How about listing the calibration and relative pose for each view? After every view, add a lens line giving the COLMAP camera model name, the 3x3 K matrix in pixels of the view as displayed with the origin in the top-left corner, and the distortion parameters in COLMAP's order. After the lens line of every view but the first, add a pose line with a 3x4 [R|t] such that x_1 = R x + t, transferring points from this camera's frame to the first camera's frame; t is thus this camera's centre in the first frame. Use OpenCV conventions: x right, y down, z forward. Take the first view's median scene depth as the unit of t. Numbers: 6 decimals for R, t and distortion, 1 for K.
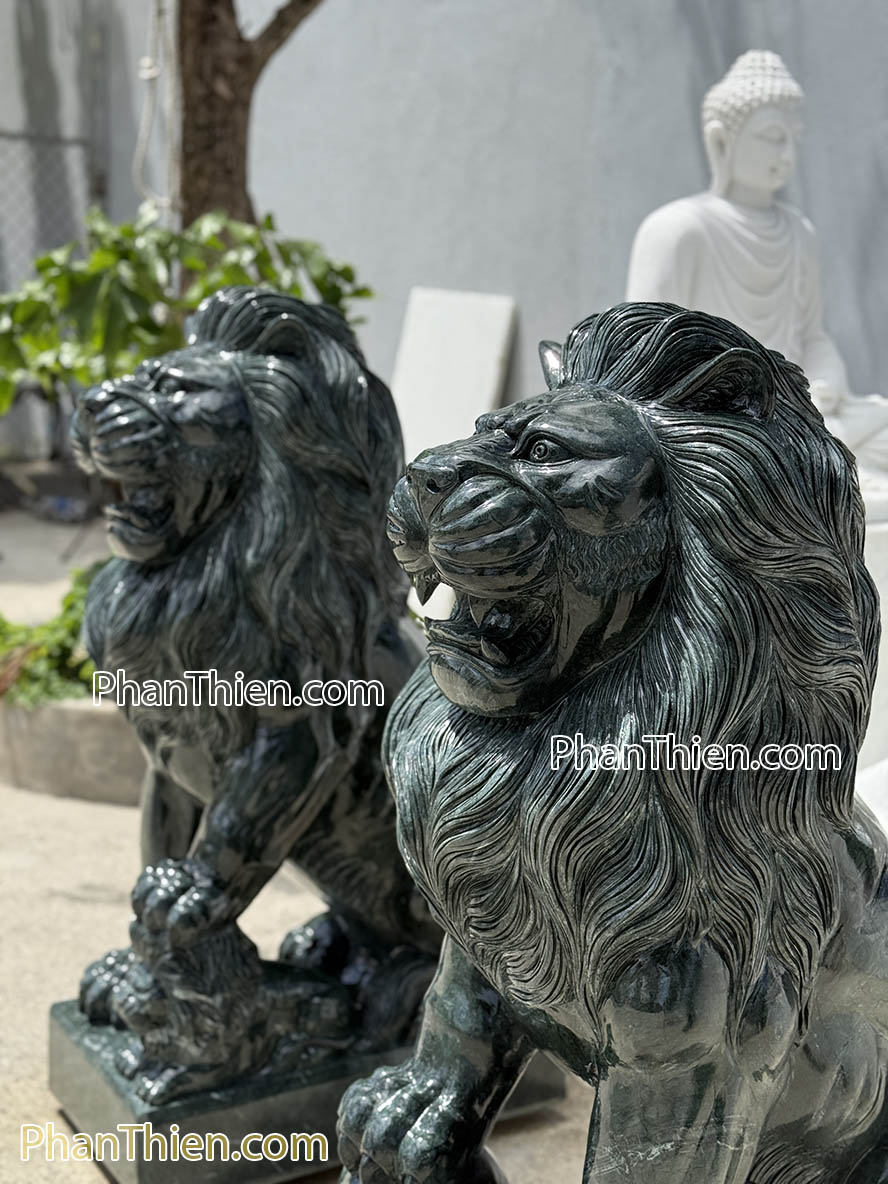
lens RADIAL K [[1671.4, 0, 444.0], [0, 1671.4, 592.0], [0, 0, 1]] dist [0.290156, -0.635796]
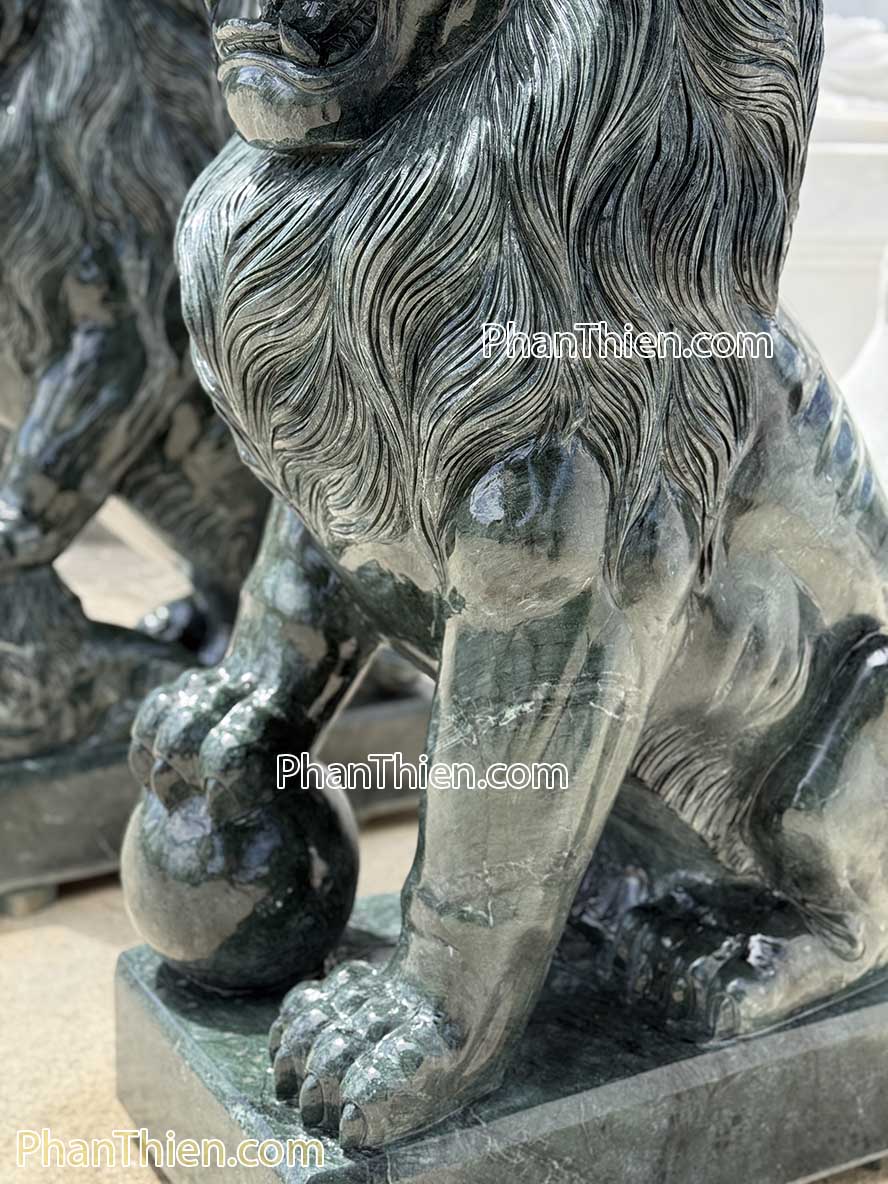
lens RADIAL K [[1645.2, 0, 444.0], [0, 1645.2, 592.0], [0, 0, 1]] dist [0.137696, 0.010434]
pose [[0.999898, 0.002299, 0.014128, 0.082717], [-0.003085, 0.998437, 0.055811, 0.229672], [-0.013978, -0.055849, 0.998341, 0.258958]]
